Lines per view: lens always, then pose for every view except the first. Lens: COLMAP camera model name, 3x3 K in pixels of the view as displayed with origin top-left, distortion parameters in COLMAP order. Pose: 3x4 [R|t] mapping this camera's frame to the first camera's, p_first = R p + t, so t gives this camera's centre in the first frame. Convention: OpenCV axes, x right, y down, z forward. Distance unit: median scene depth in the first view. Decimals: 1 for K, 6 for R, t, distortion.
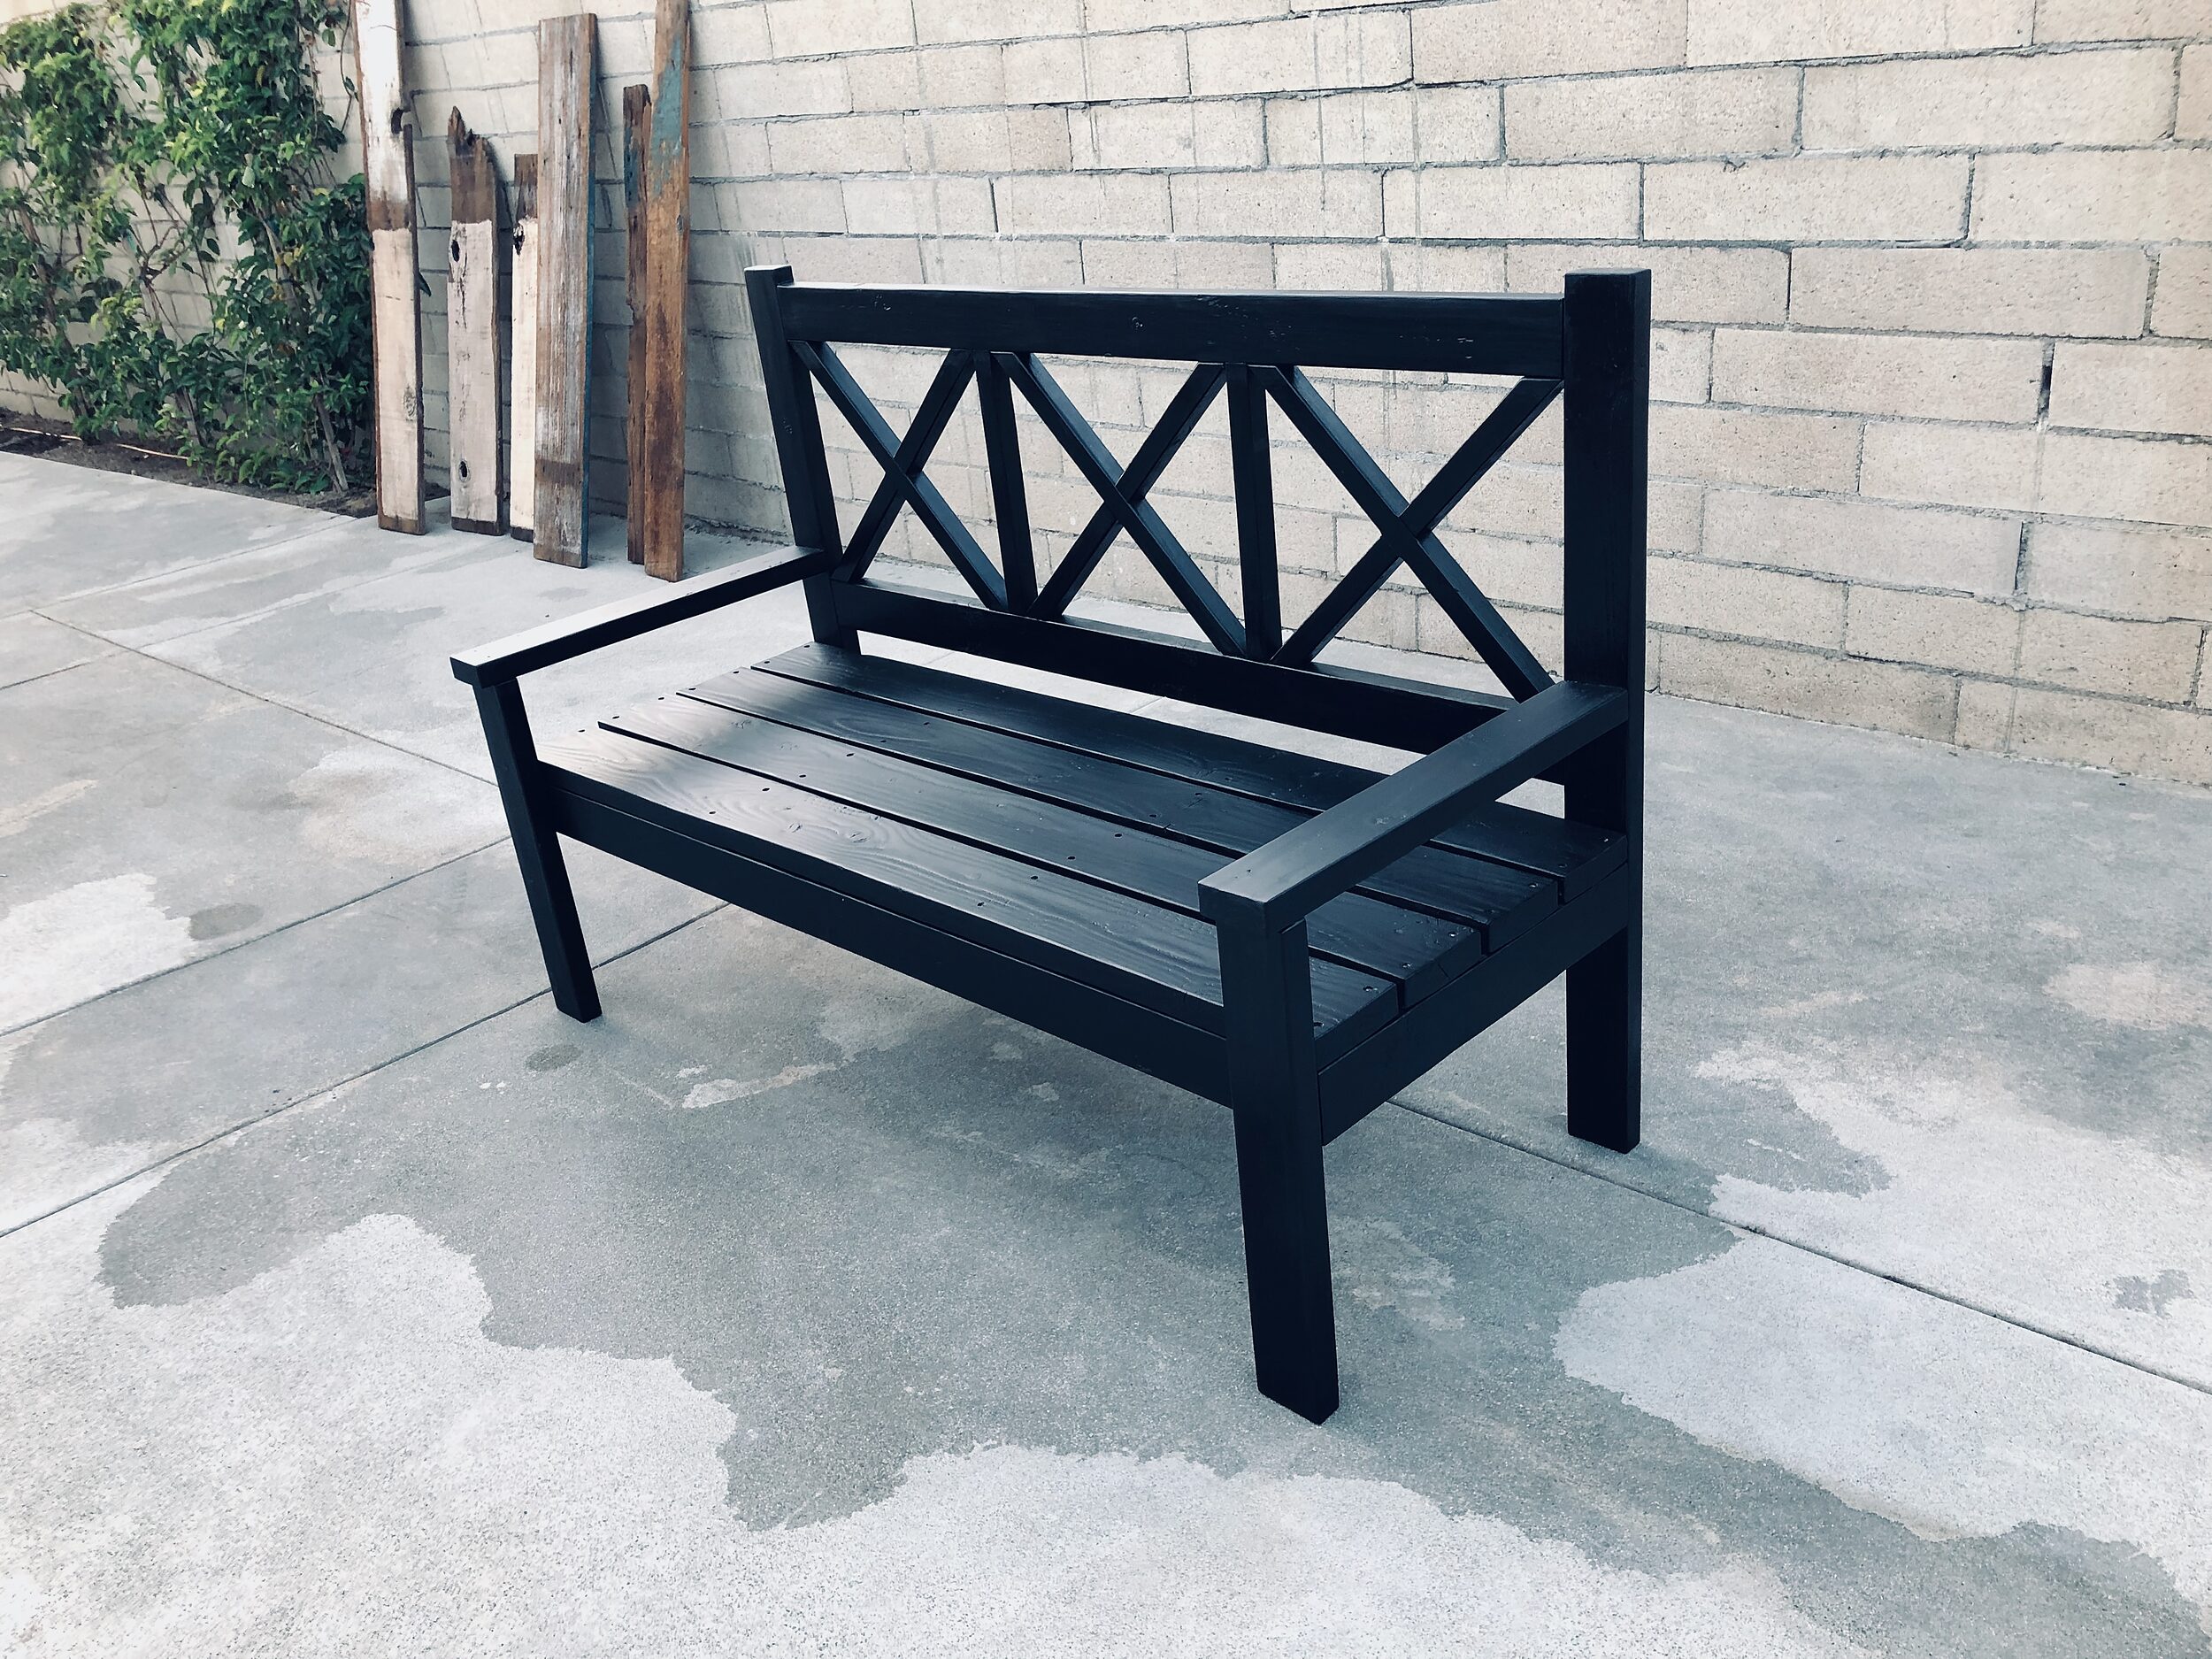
lens RADIAL K [[1832.5, 0, 1106.0], [0, 1832.5, 829.5], [0, 0, 1]] dist [-0.000414, 0.023381]
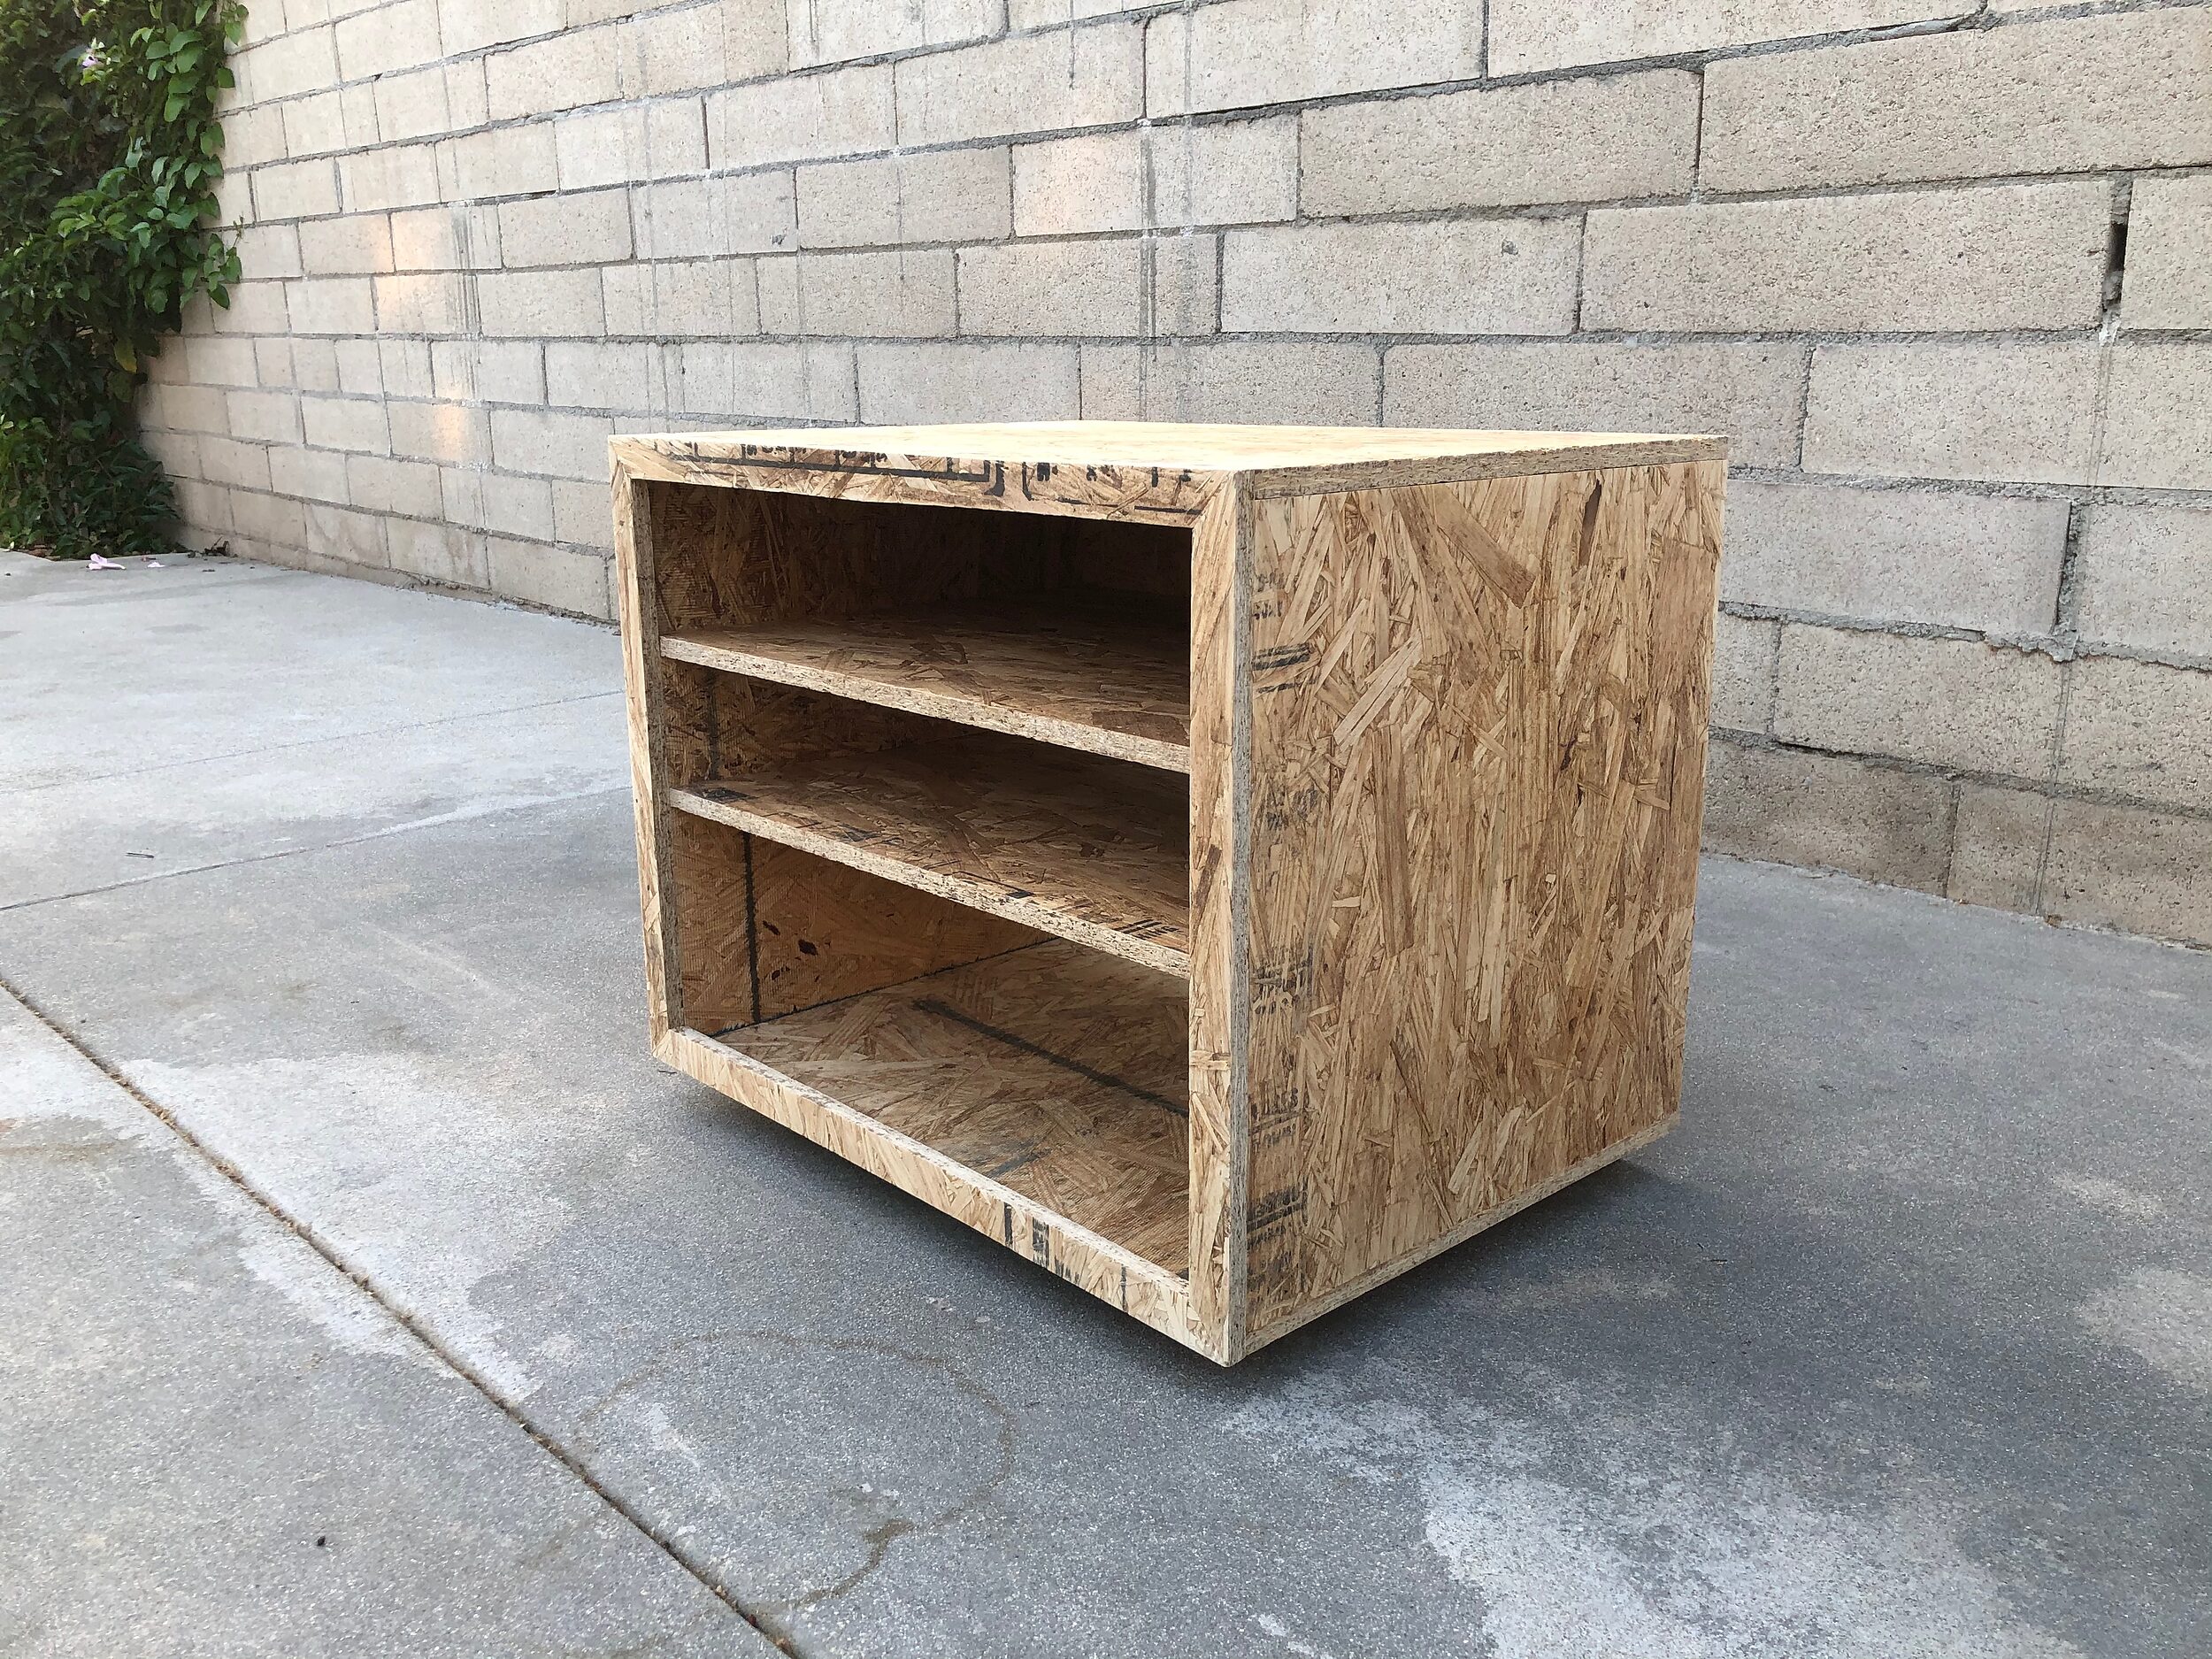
lens RADIAL K [[1832.5, 0, 1106.0], [0, 1832.5, 829.5], [0, 0, 1]] dist [-0.000414, 0.023381]
pose [[0.994401, 0.097943, -0.039675, 0.211759], [-0.102761, 0.983791, -0.146953, 0.045692], [0.024639, 0.150207, 0.988347, 0.401459]]
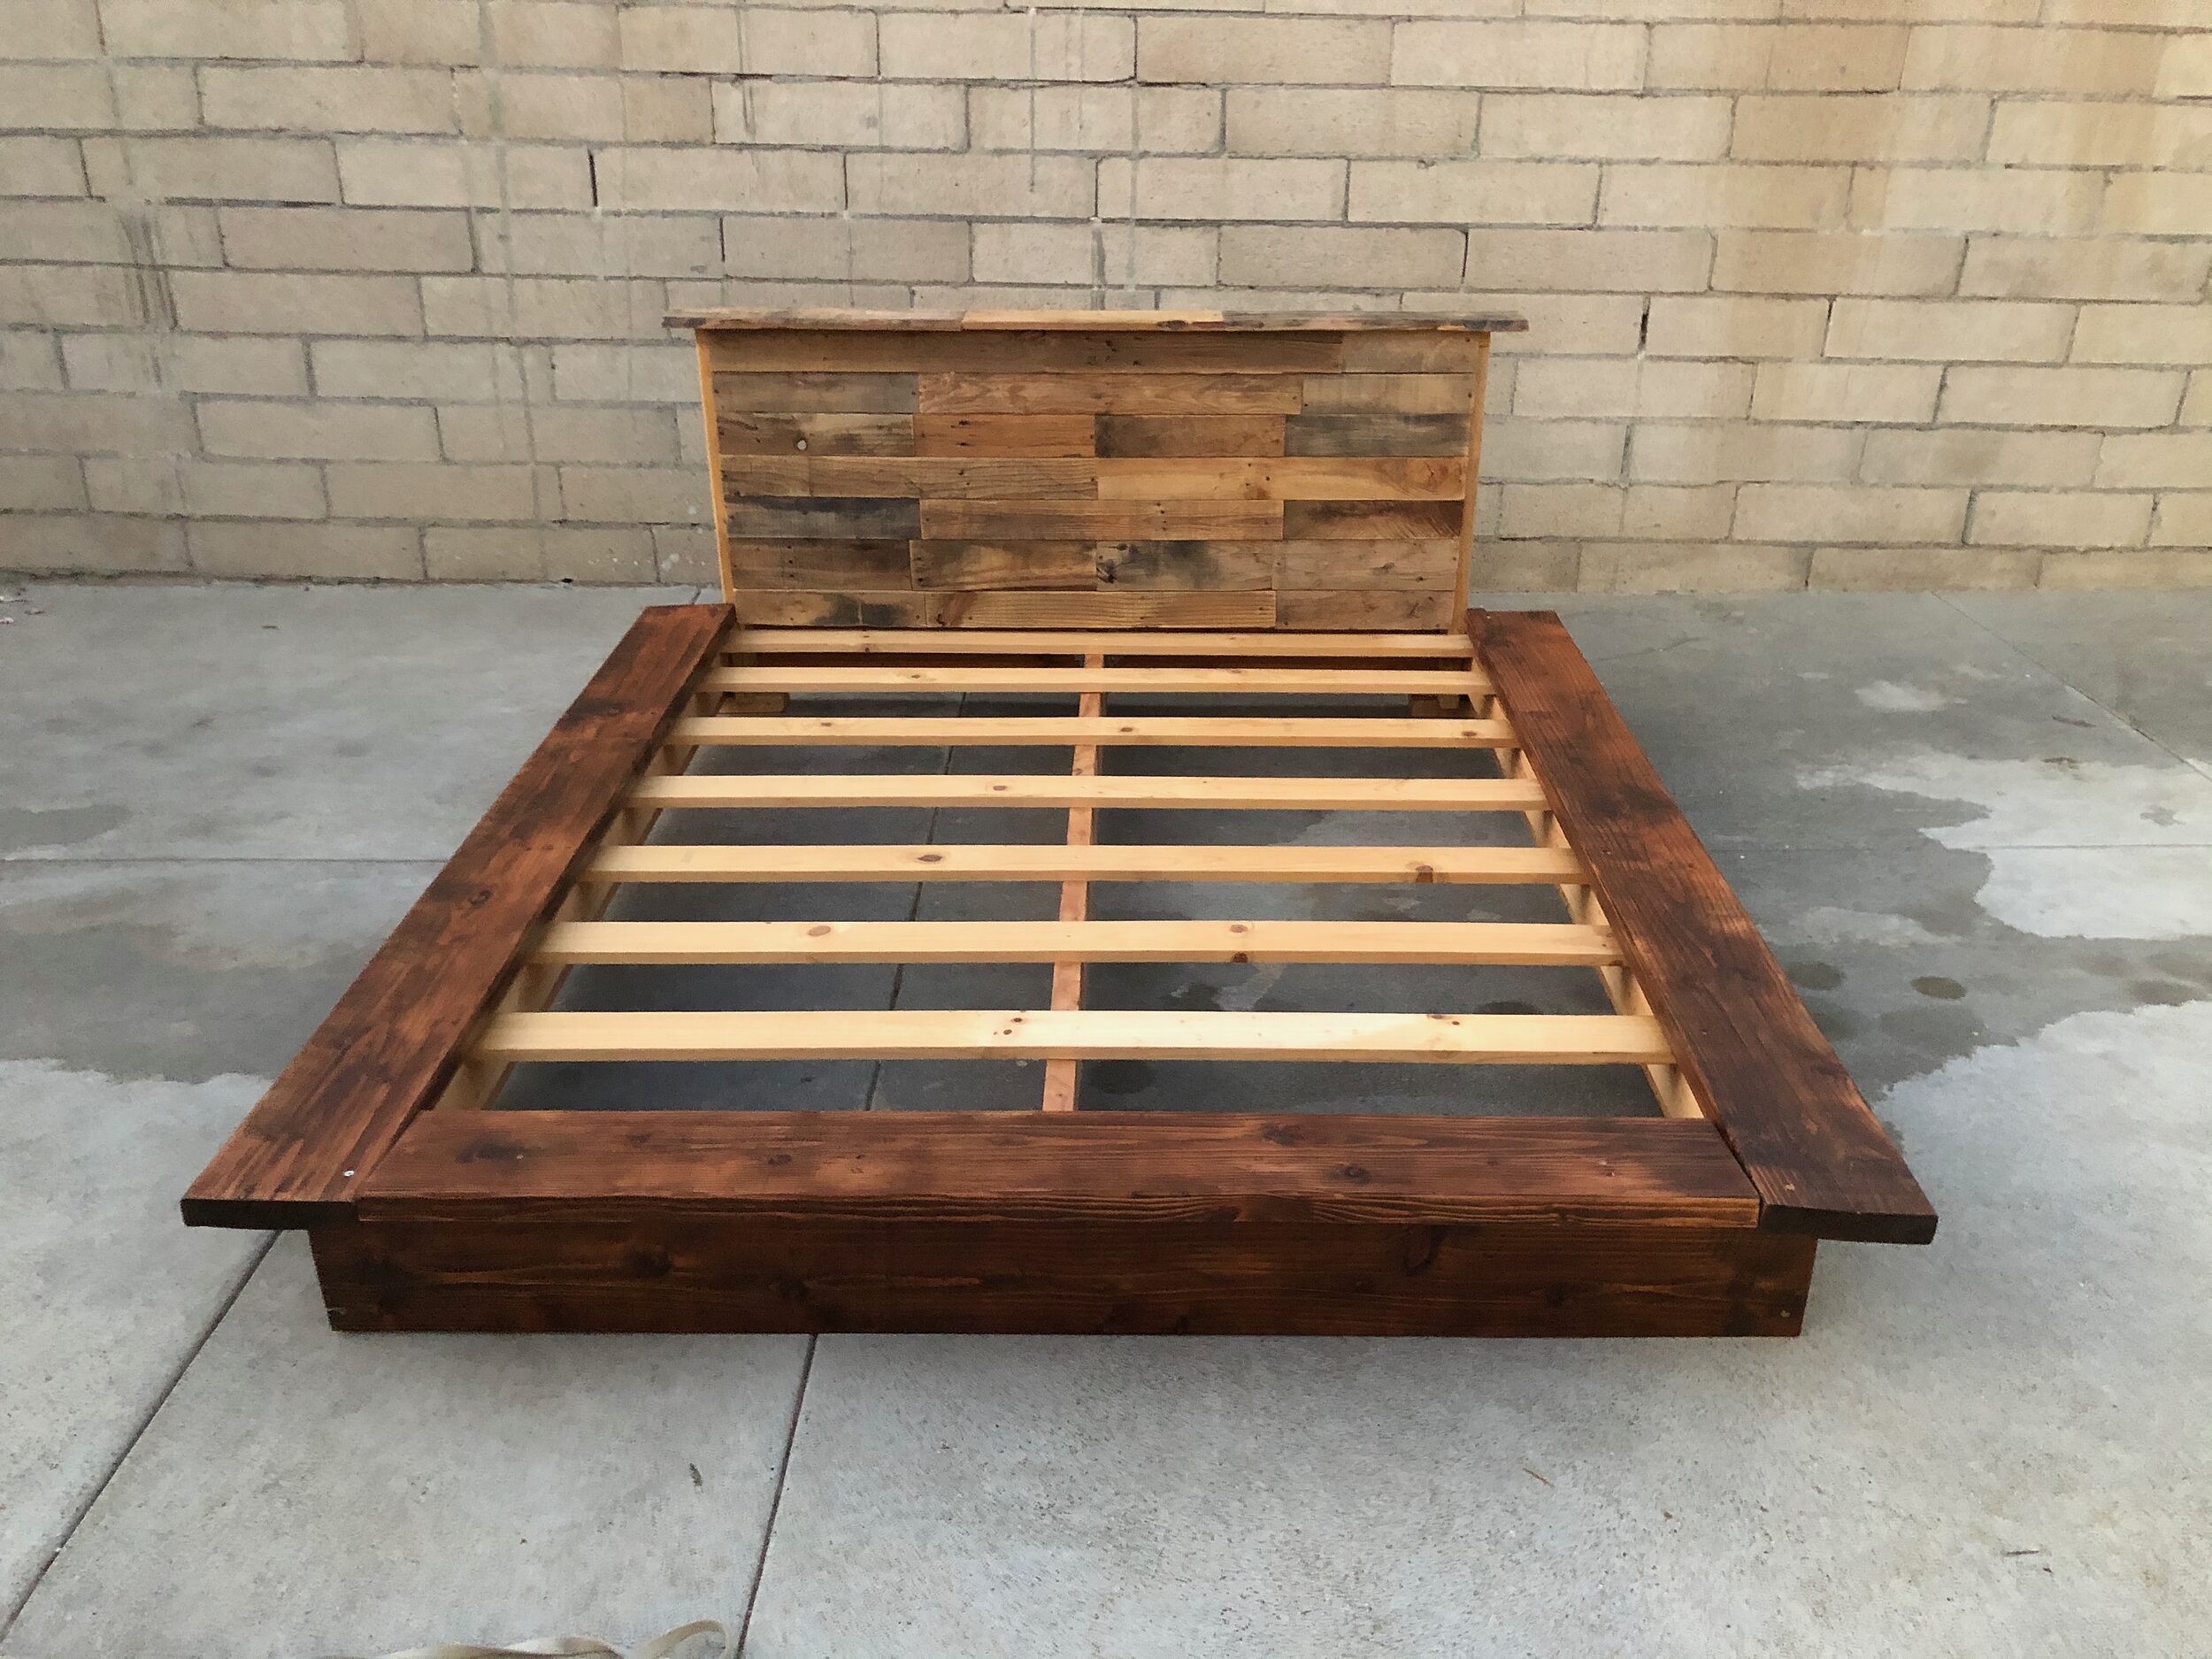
lens RADIAL K [[1815.3, 0, 1106.0], [0, 1815.3, 829.5], [0, 0, 1]] dist [0.006525, 0.016042]
pose [[0.723114, -0.184321, 0.665682, -0.727288], [0.203850, 0.977760, 0.049295, -0.011345], [-0.659964, 0.100054, 0.744606, 0.228211]]
